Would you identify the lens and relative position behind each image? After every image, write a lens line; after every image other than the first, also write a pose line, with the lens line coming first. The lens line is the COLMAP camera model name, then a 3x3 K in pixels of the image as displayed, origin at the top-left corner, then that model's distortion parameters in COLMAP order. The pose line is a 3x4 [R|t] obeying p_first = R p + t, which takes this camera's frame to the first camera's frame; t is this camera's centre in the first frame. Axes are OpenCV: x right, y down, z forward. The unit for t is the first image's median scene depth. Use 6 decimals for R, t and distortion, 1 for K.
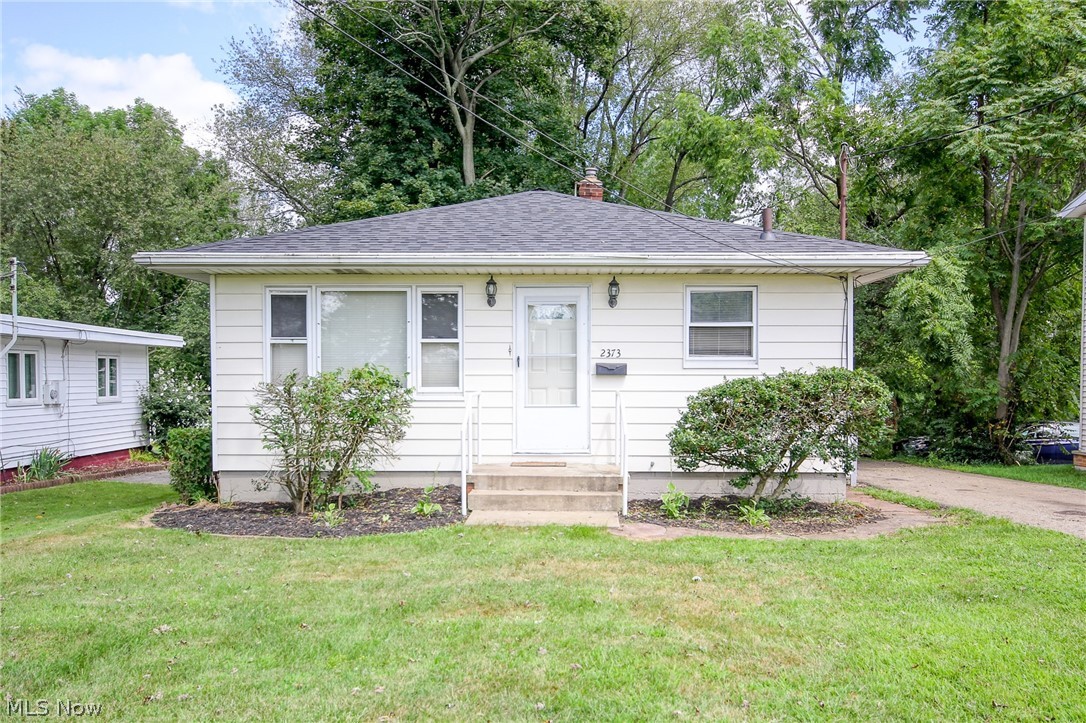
lens RADIAL K [[994.6, 0, 555.8], [0, 994.6, 396.5], [0, 0, 1]] dist [0.015477, 0.039890]
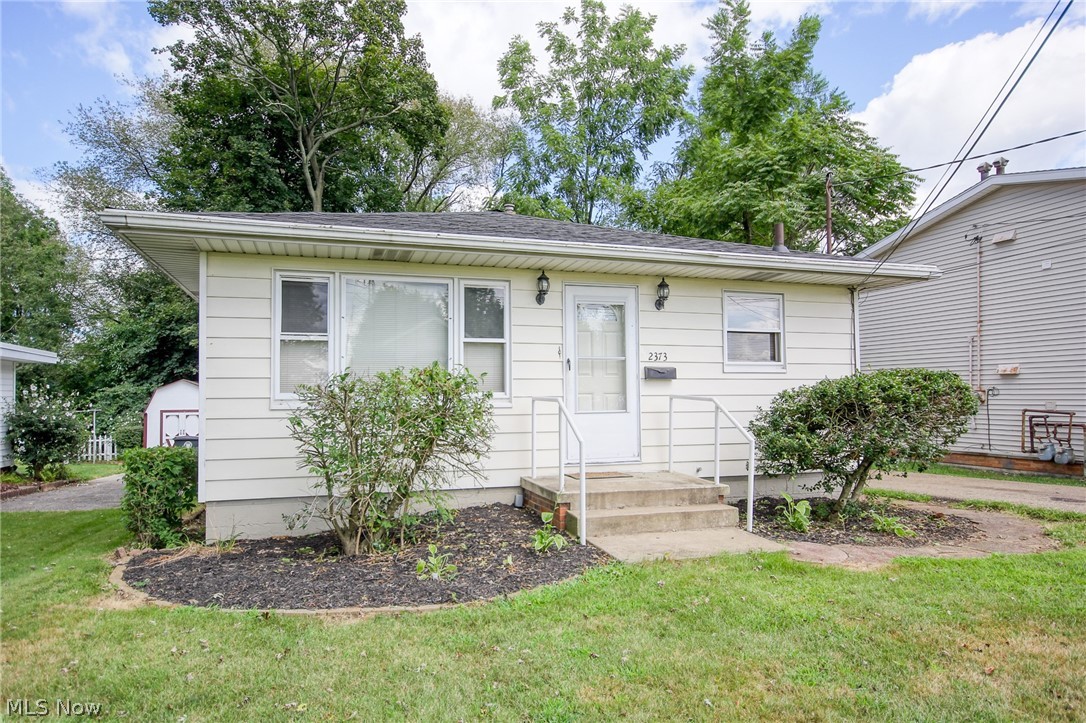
lens RADIAL K [[668.7, 0, 542.0], [0, 668.7, 369.6], [0, 0, 1]] dist [0.015764, 0.004350]
pose [[0.946571, 0.006639, 0.322427, -0.261668], [0.013795, 0.998040, -0.061047, 0.007434], [-0.322200, 0.062233, 0.944624, 0.417981]]
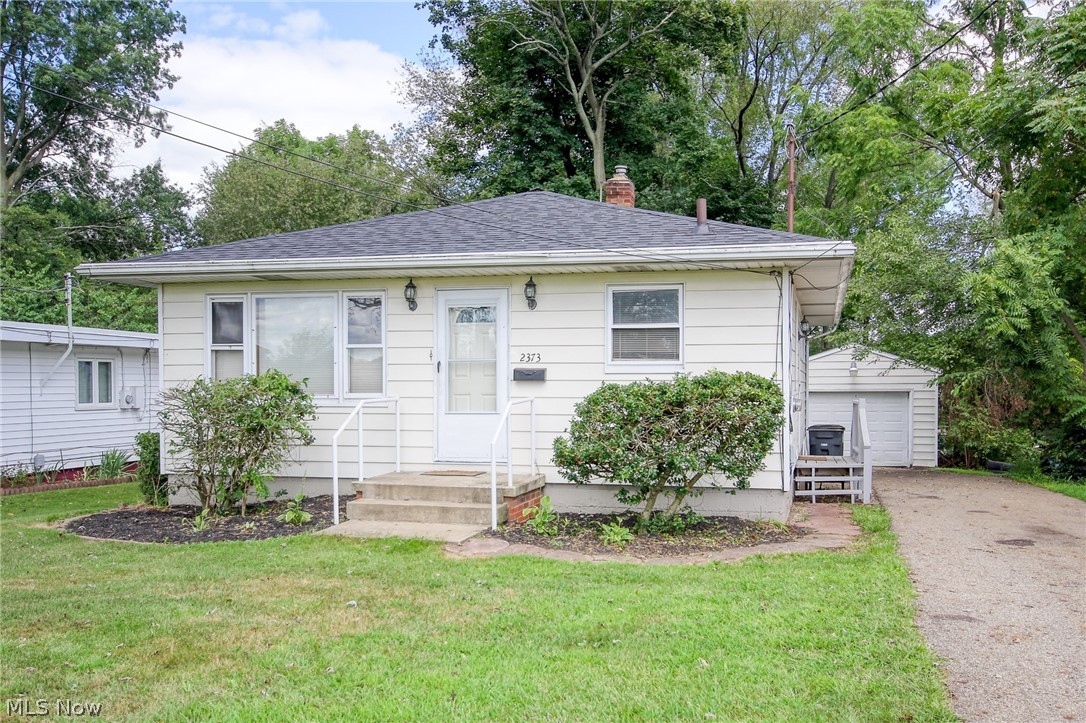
lens RADIAL K [[994.6, 0, 582.4], [0, 994.6, 382.5], [0, 0, 1]] dist [0.015477, 0.039890]
pose [[0.977721, -0.000773, -0.209906, 0.301855], [-0.003483, 0.999796, -0.019904, -0.000980], [0.209878, 0.020192, 0.977519, 0.081930]]
